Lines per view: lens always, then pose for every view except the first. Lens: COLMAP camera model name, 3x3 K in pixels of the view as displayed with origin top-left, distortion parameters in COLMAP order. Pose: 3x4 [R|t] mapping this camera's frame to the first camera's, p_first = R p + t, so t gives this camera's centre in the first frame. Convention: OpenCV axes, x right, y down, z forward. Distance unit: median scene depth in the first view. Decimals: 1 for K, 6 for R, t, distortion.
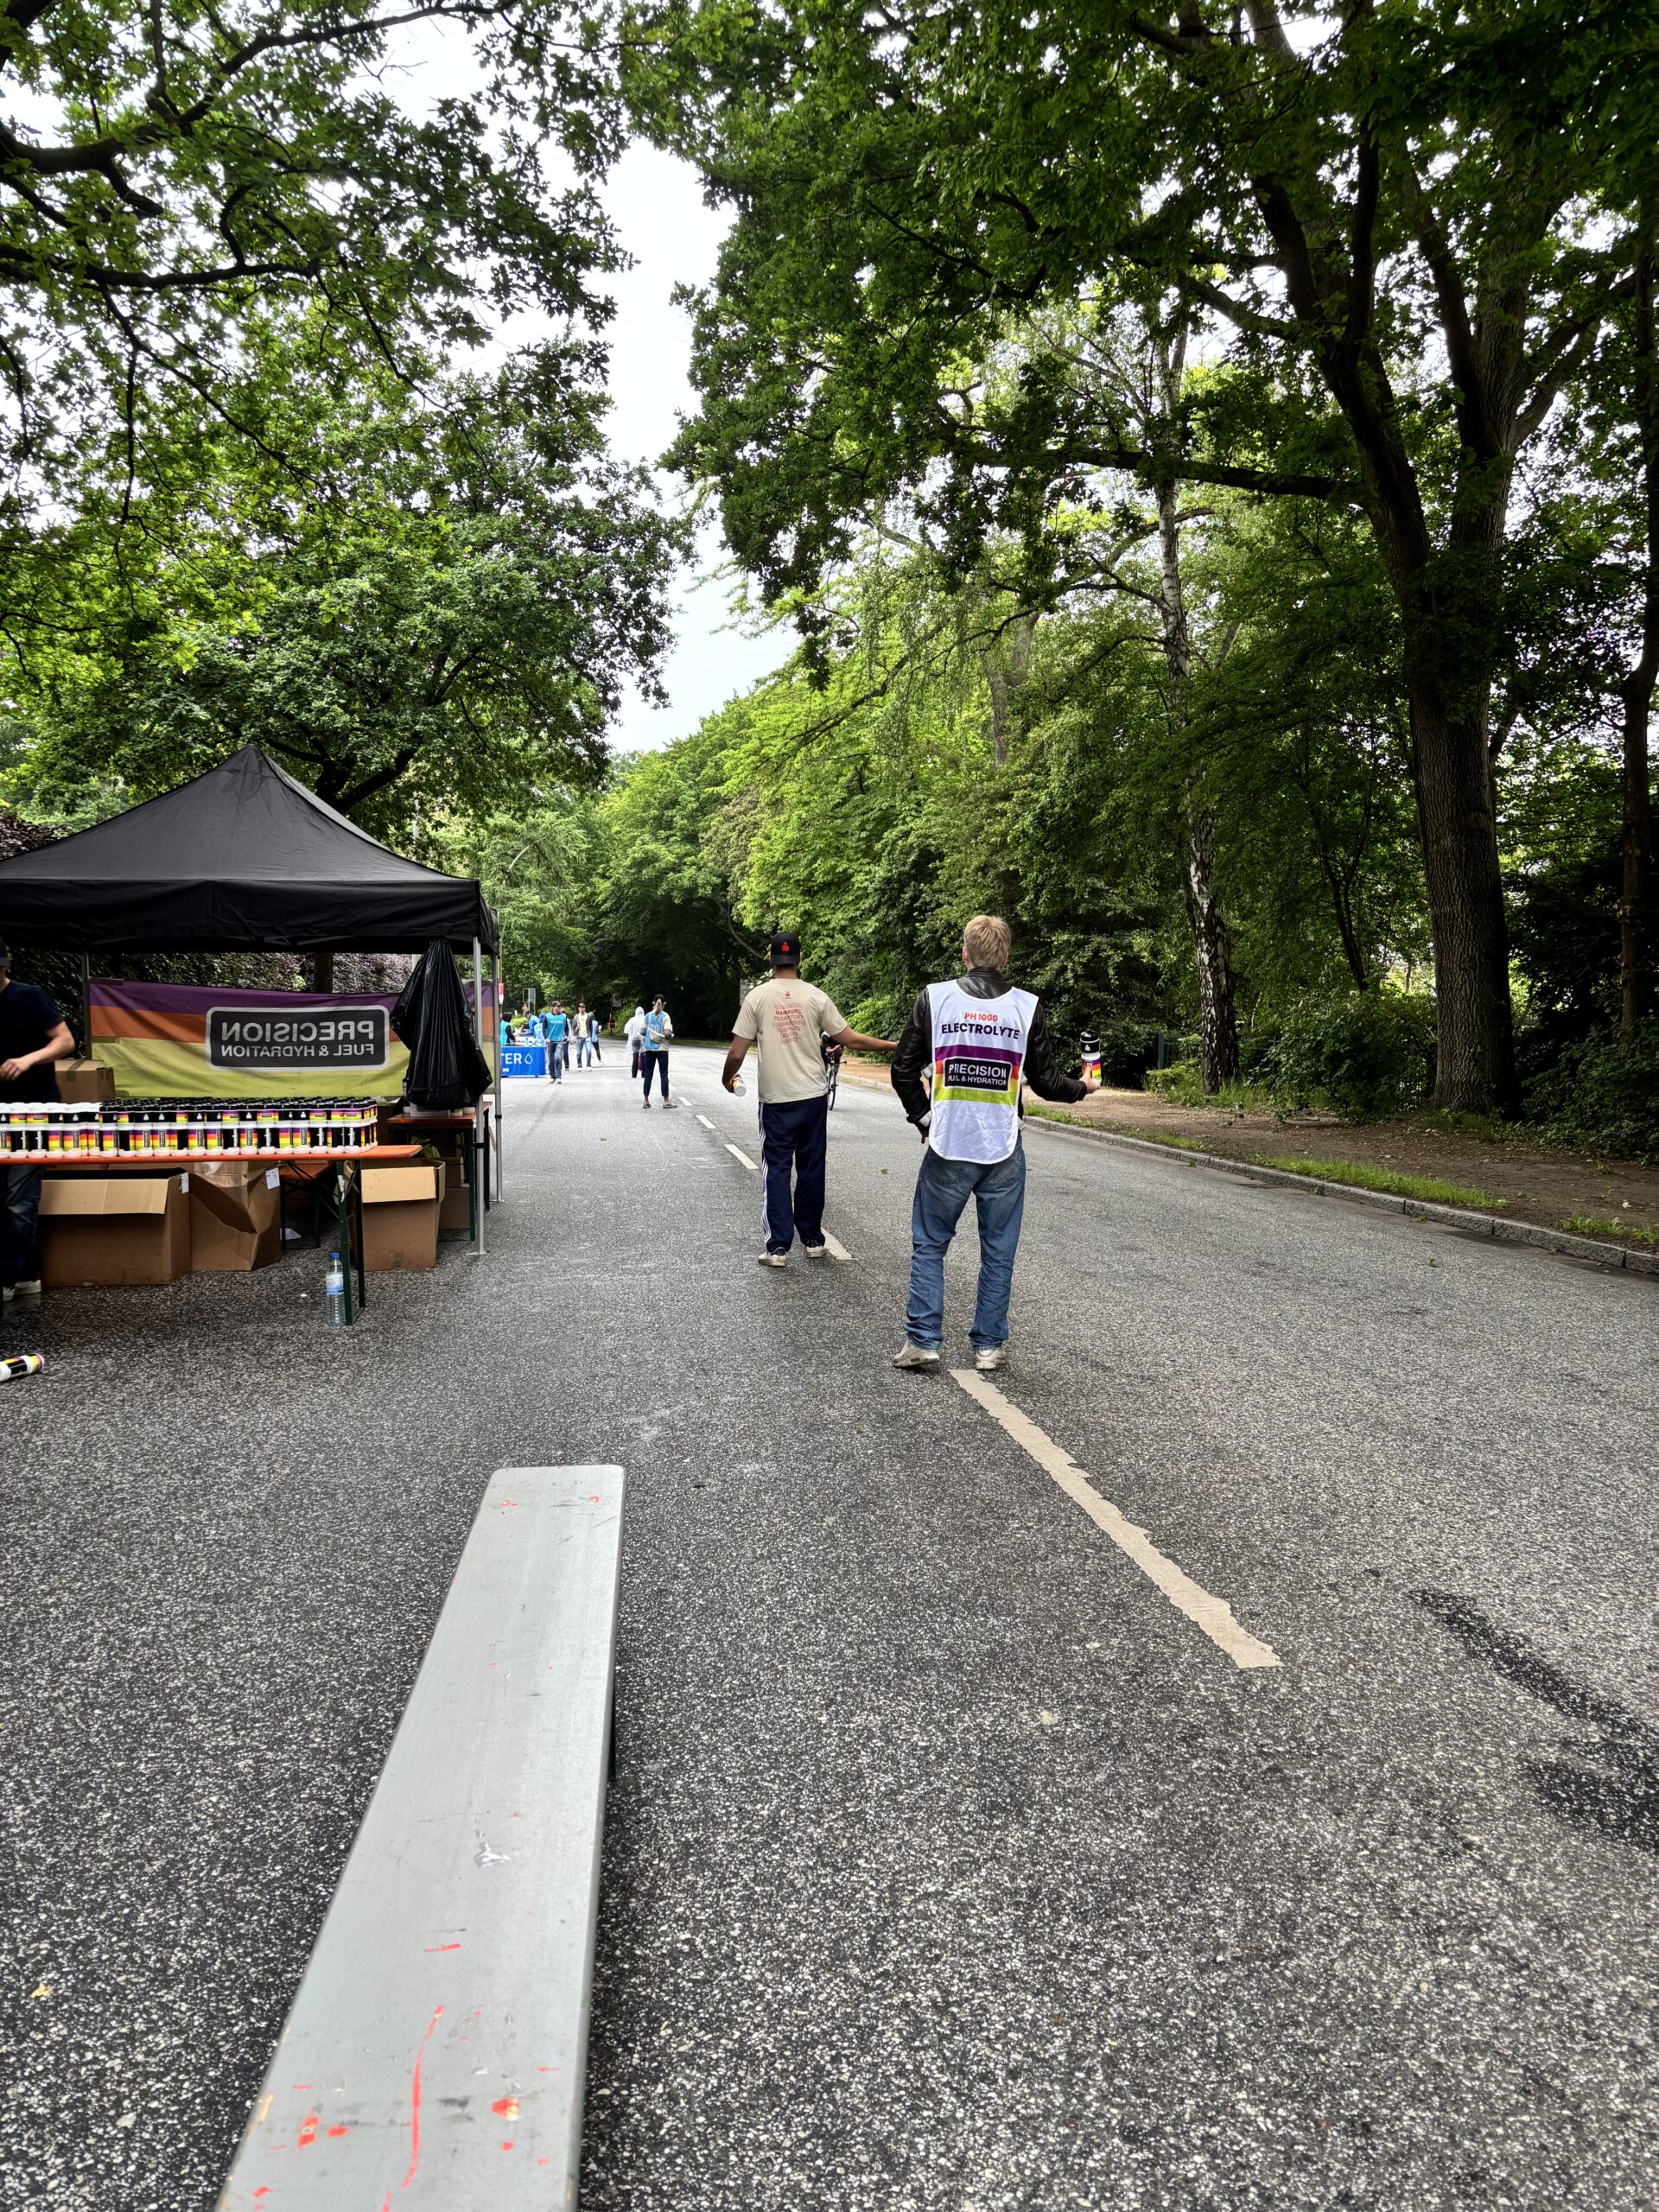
lens RADIAL K [[1670.8, 0, 835.5], [0, 1670.8, 1111.5], [0, 0, 1]] dist [0.010530, -0.002248]
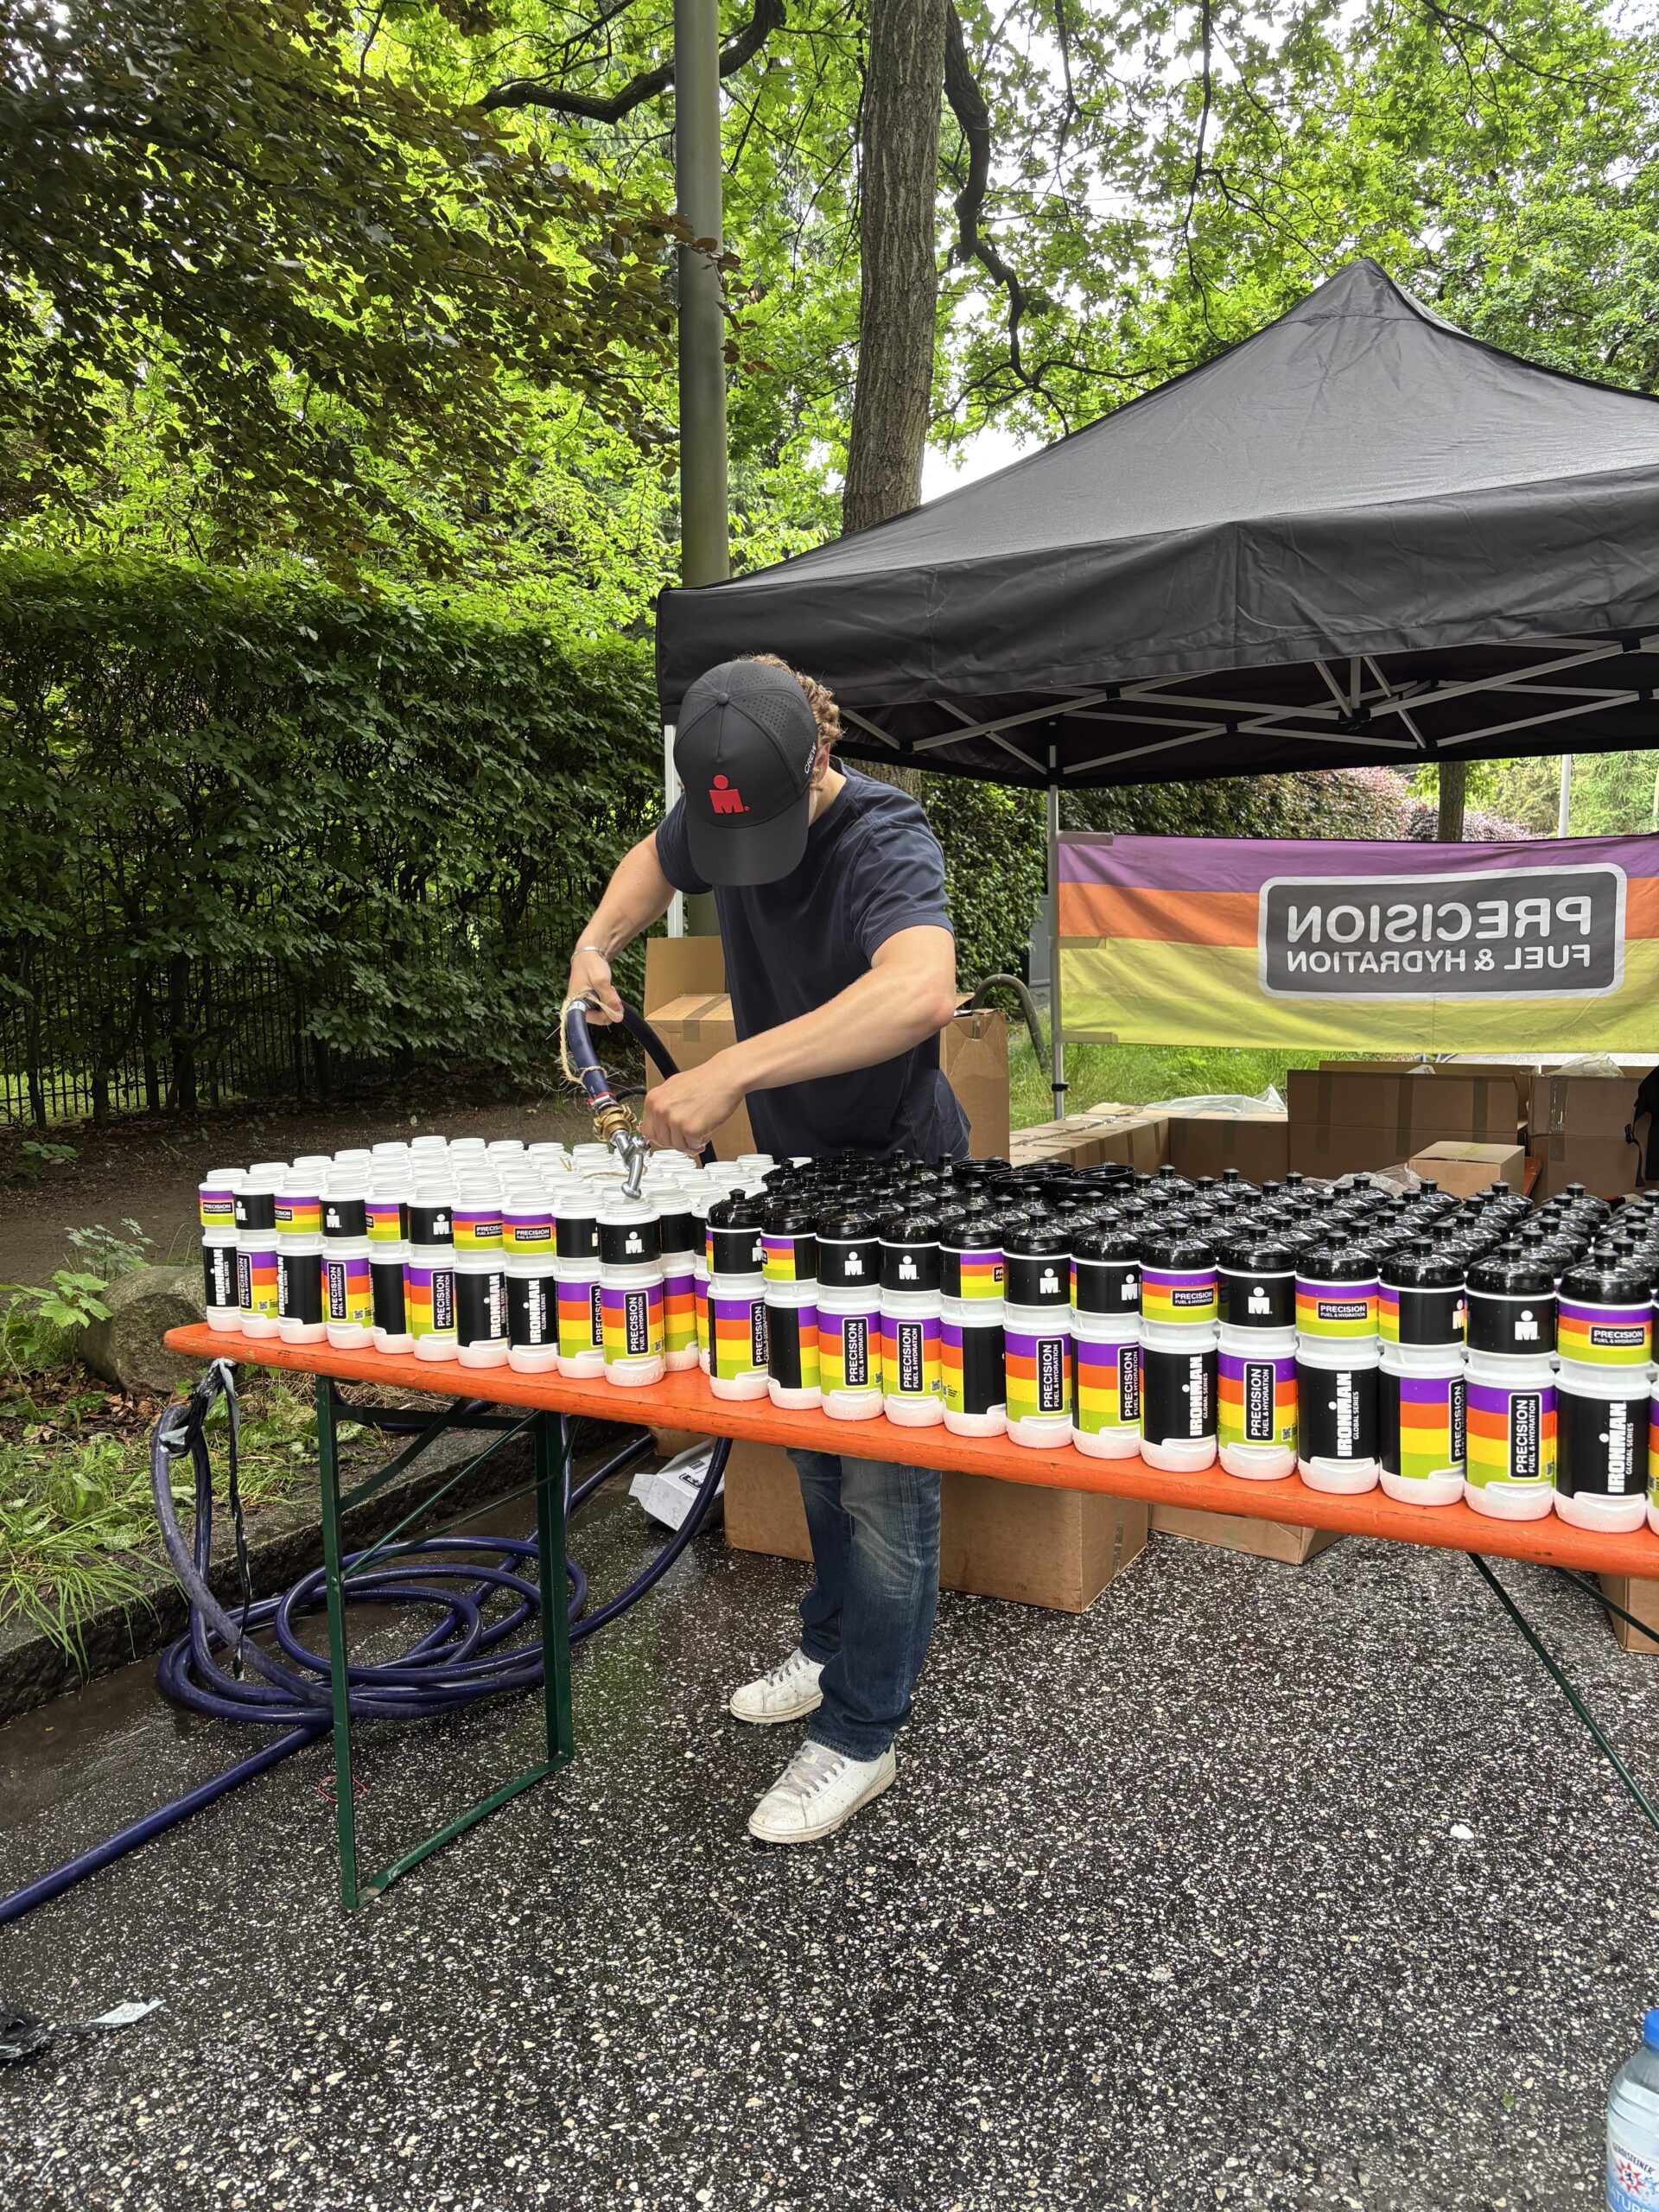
lens RADIAL K [[1670.8, 0, 833.0], [0, 1670.8, 1113.3], [0, 0, 1]] dist [0.010530, -0.002248]
pose [[0.802010, 0.049786, -0.595232, -0.268699], [-0.013311, 0.997762, 0.065520, -0.034100], [0.597162, -0.044624, 0.800879, 0.798371]]
